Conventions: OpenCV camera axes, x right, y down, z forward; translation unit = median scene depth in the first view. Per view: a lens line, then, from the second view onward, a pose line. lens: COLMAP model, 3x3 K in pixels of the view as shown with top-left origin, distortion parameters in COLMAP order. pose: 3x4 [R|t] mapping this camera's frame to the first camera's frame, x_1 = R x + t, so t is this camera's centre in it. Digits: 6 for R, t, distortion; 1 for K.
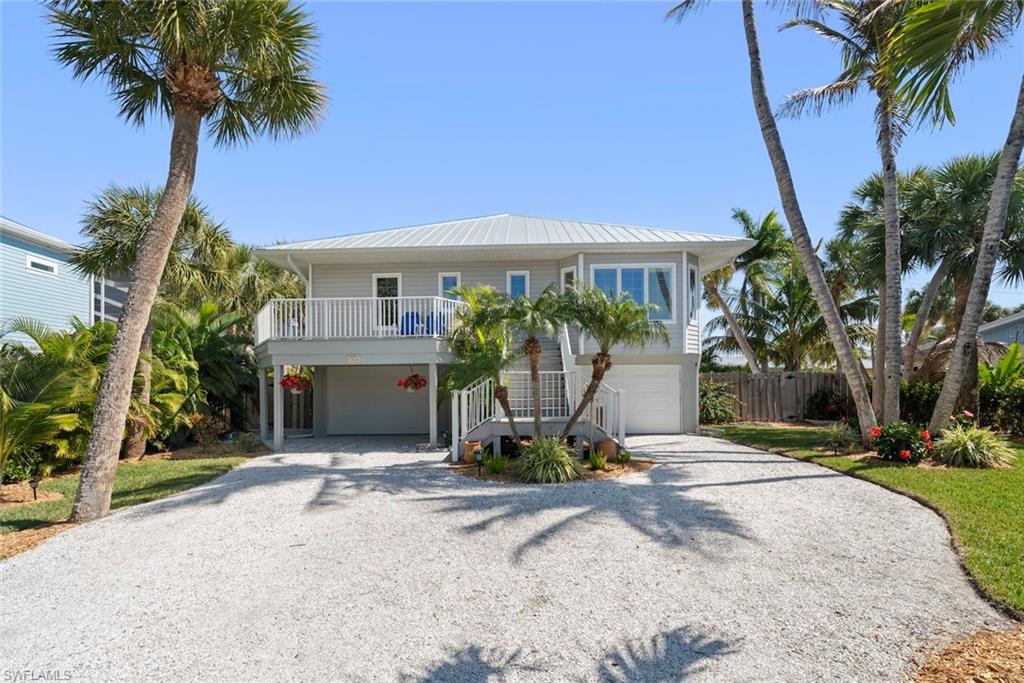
lens RADIAL K [[450.0, 0, 512.0], [0, 450.0, 341.5], [0, 0, 1]] dist [0.002854, 0.000745]
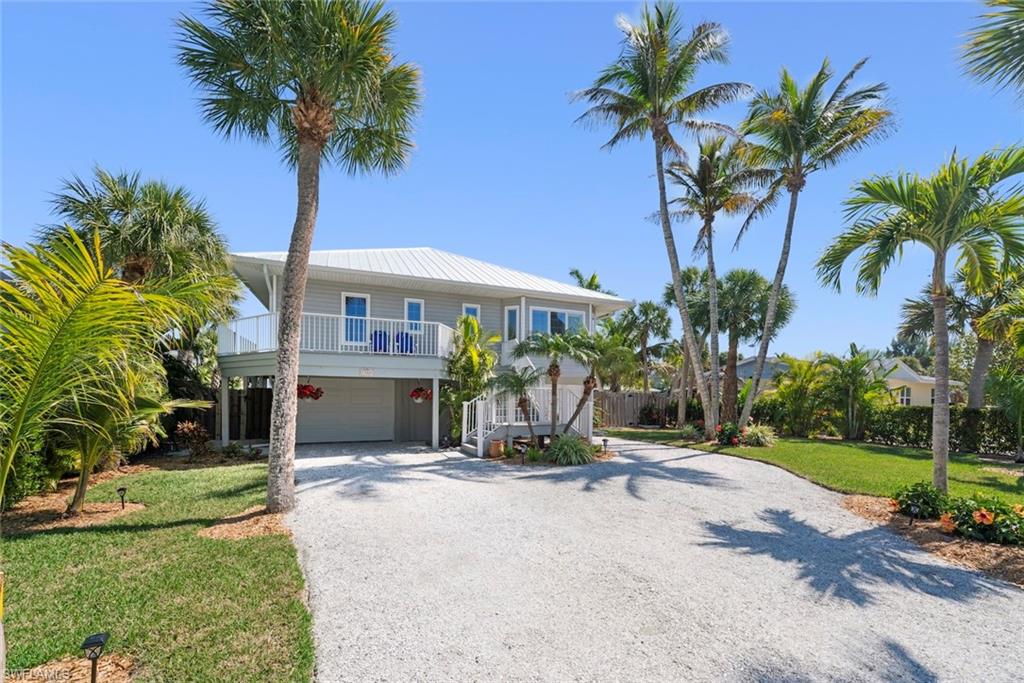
lens RADIAL K [[415.7, 0, 511.5], [0, 415.7, 356.3], [0, 0, 1]] dist [-0.001385, -0.000180]
pose [[0.911168, 0.057729, 0.407971, -0.525843], [-0.053839, 0.998328, -0.021021, 0.001956], [-0.408502, -0.002811, 0.912753, -0.108771]]
